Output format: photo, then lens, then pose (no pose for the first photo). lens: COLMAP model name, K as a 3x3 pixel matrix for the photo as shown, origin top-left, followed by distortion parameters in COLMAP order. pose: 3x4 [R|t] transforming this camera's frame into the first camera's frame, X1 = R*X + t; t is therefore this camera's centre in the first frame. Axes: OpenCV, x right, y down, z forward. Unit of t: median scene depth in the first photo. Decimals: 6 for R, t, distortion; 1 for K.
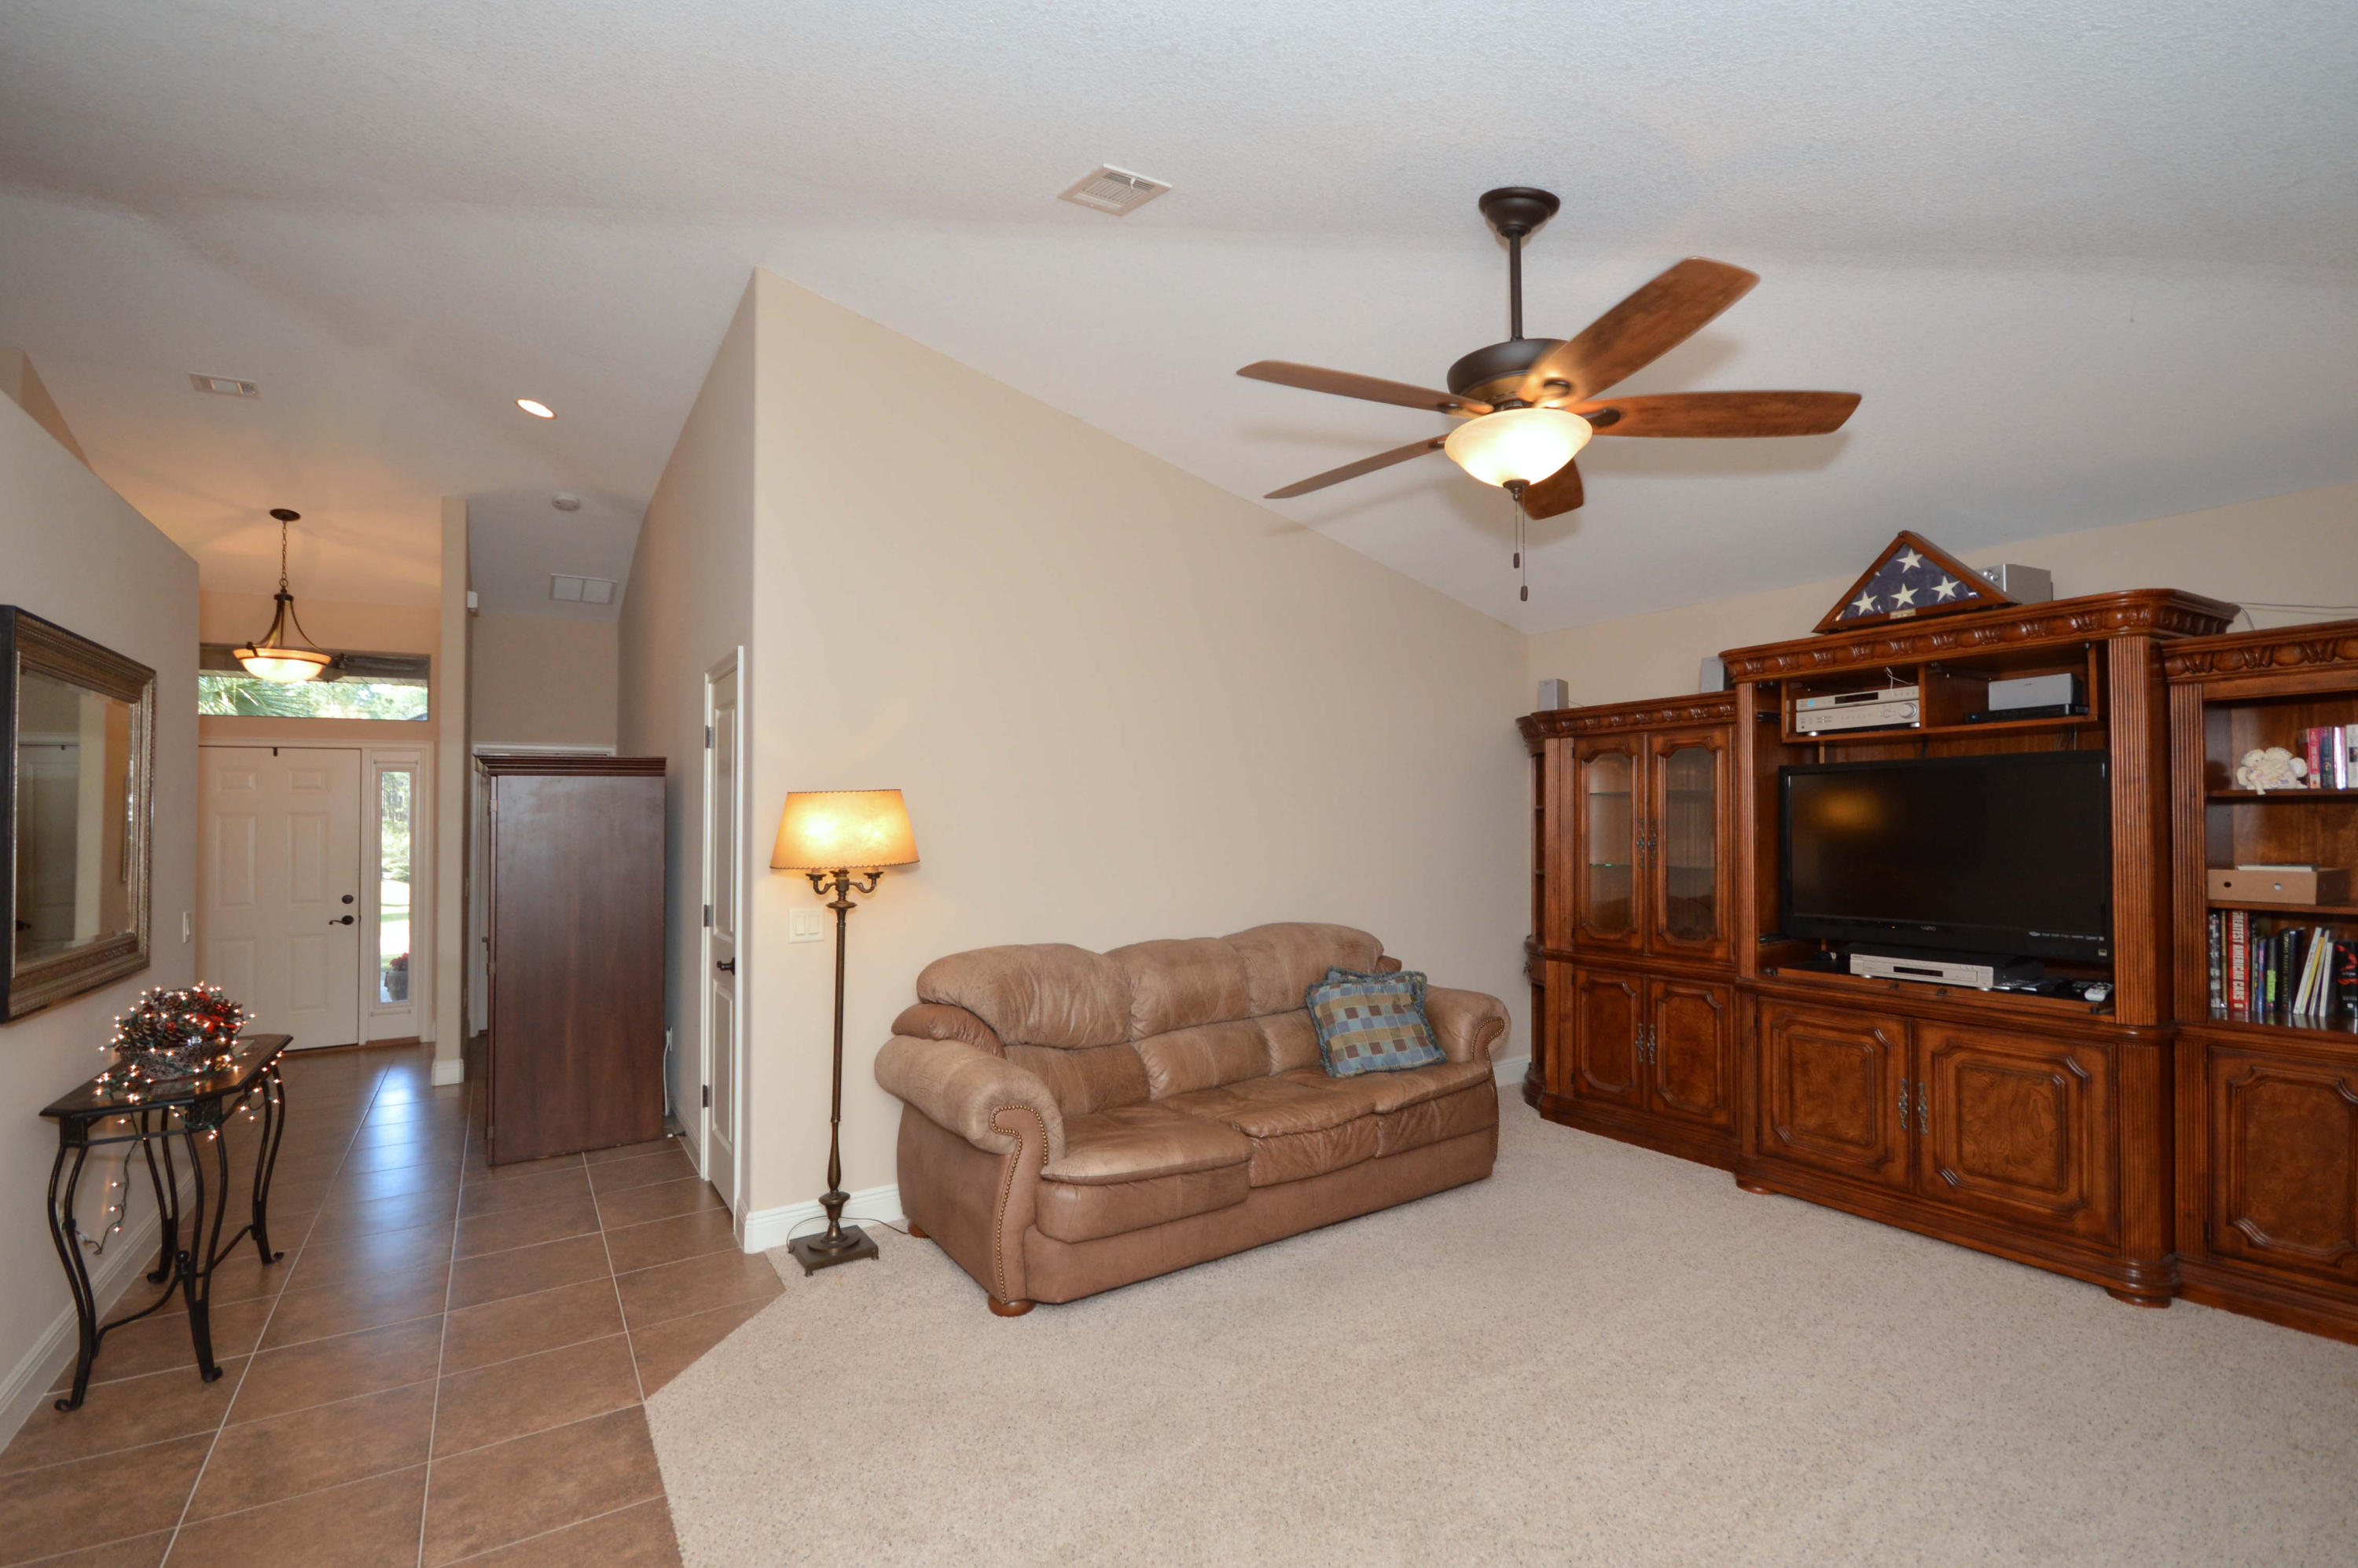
lens RADIAL K [[1067.4, 0, 1201.7], [0, 1067.4, 818.9], [0, 0, 1]] dist [0.016215, -0.000009]
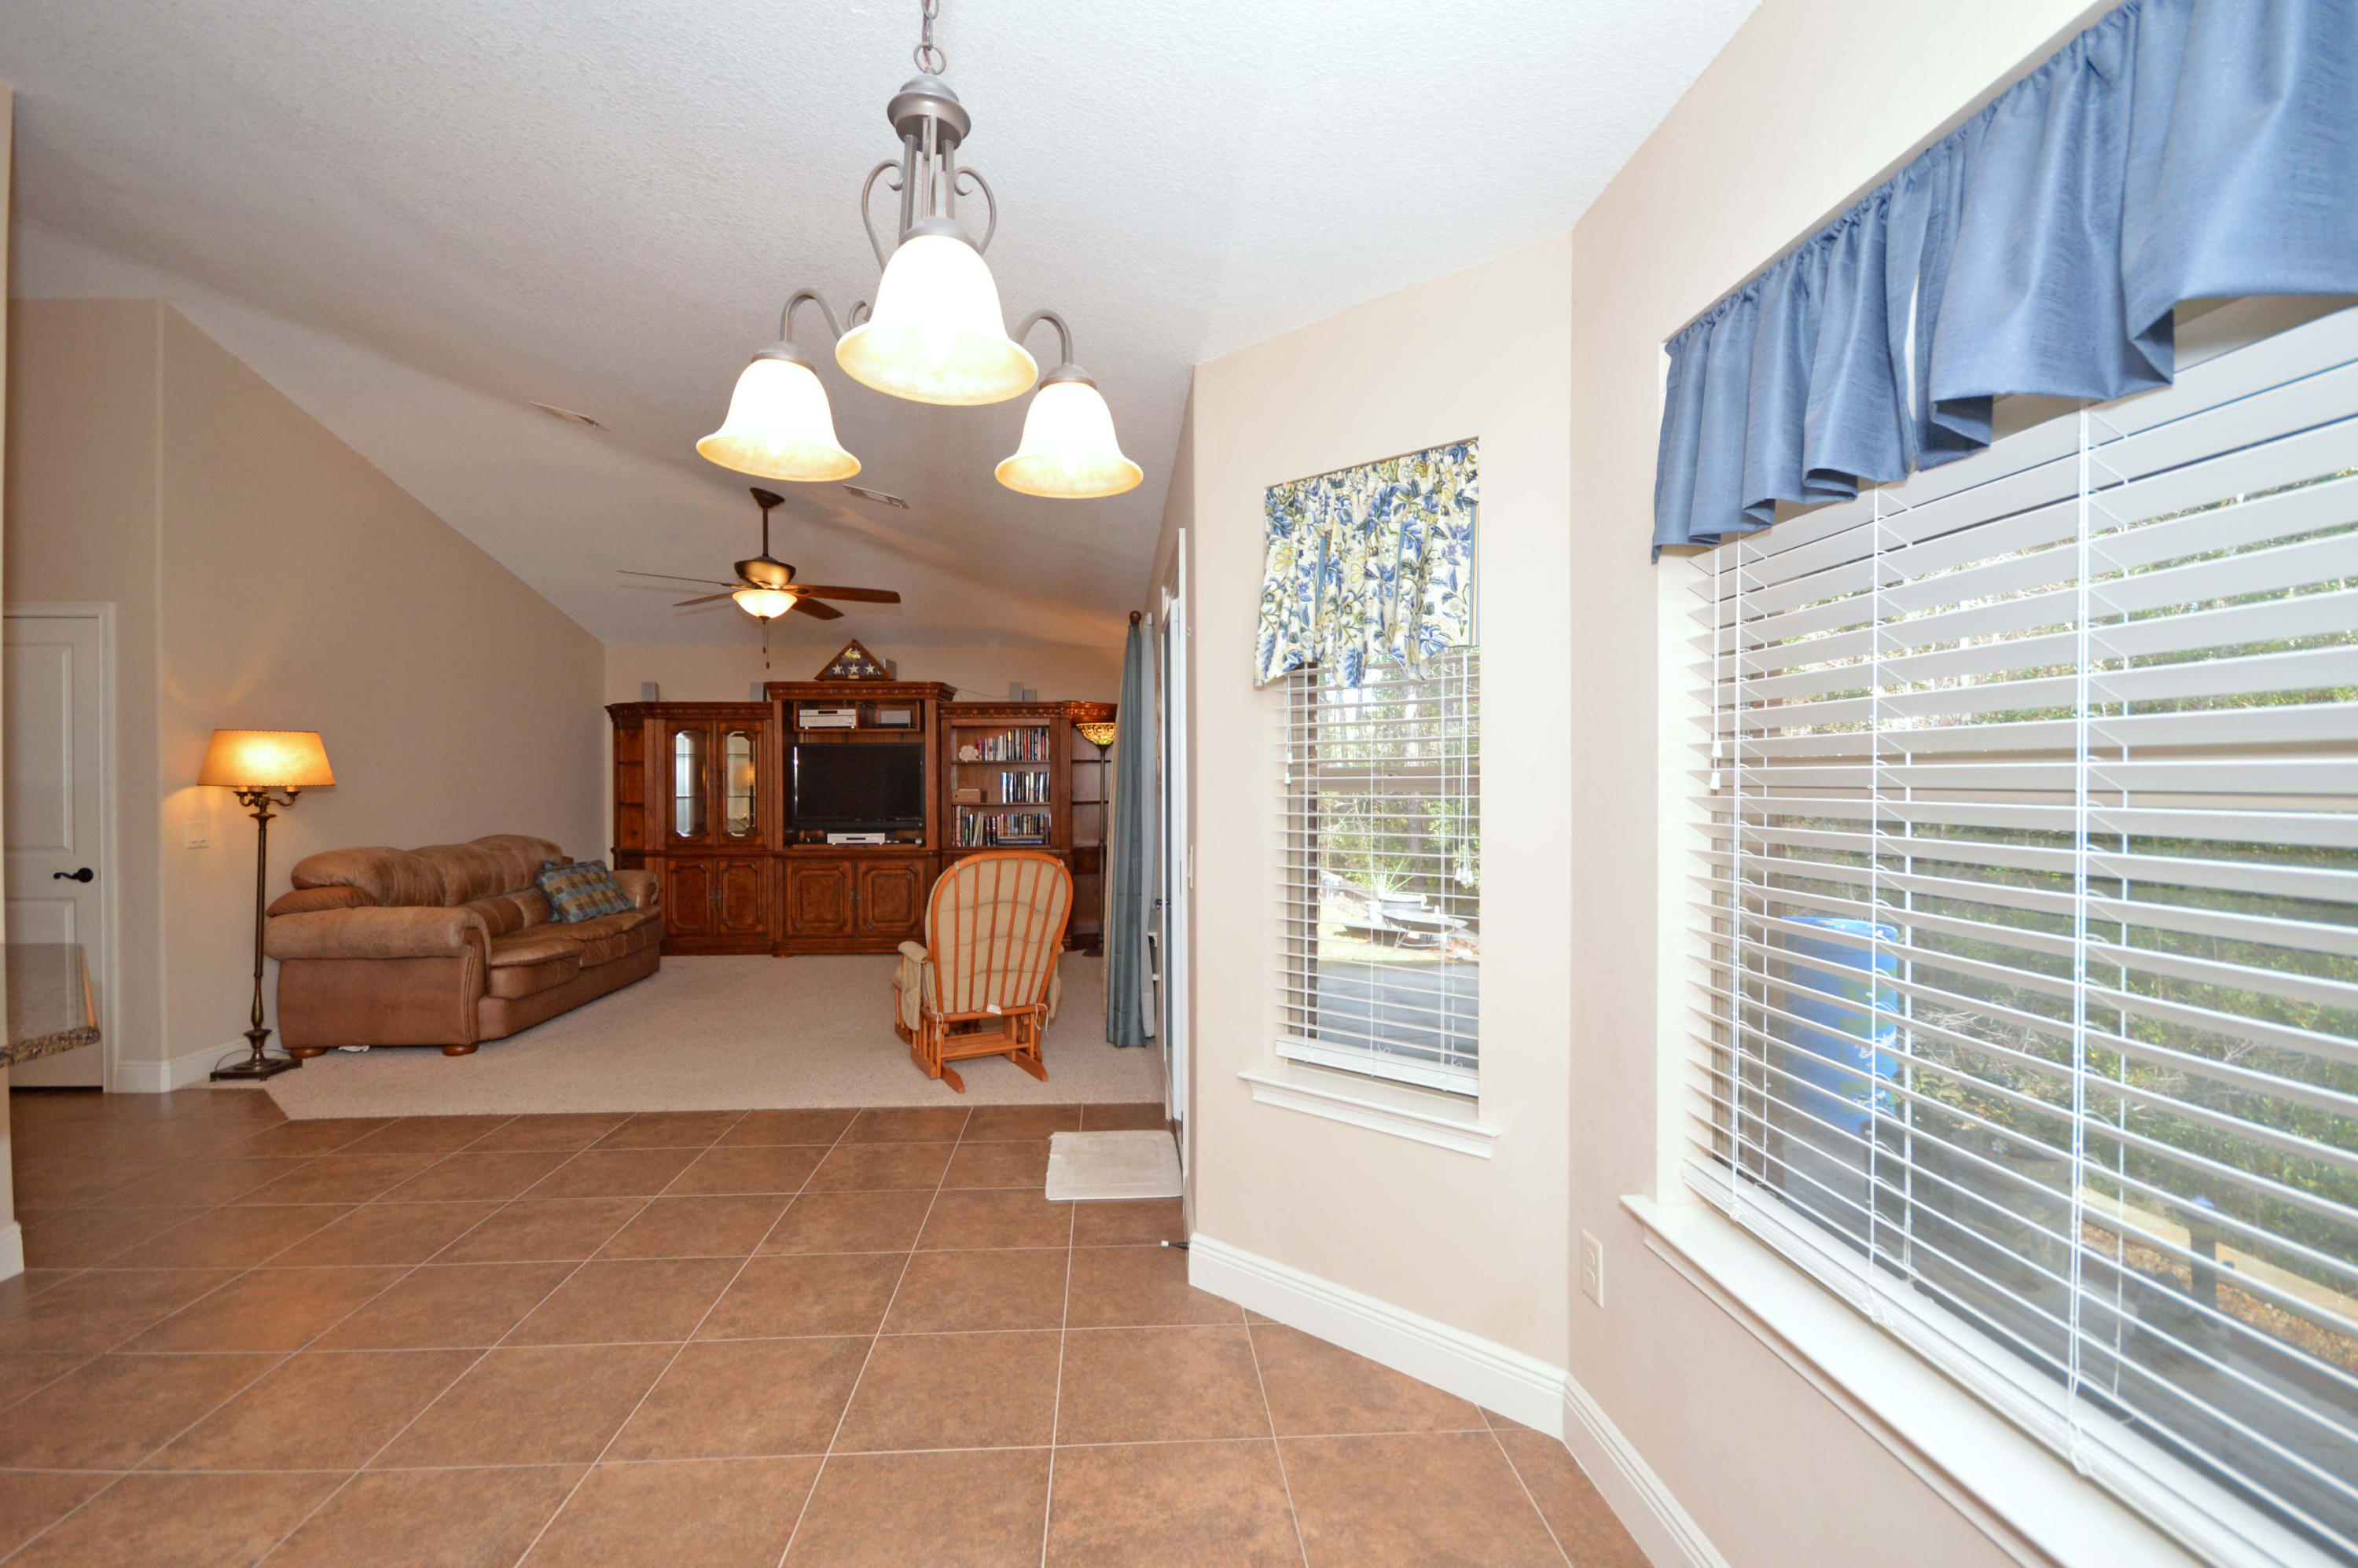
lens RADIAL K [[1033.0, 0, 1140.4], [0, 1033.0, 793.0], [0, 0, 1]] dist [0.000226, -0.000059]
pose [[0.554767, 0.000563, 0.832005, -0.791009], [-0.004895, 0.999985, 0.002587, 0.040123], [-0.831991, -0.005508, 0.554762, -0.677637]]
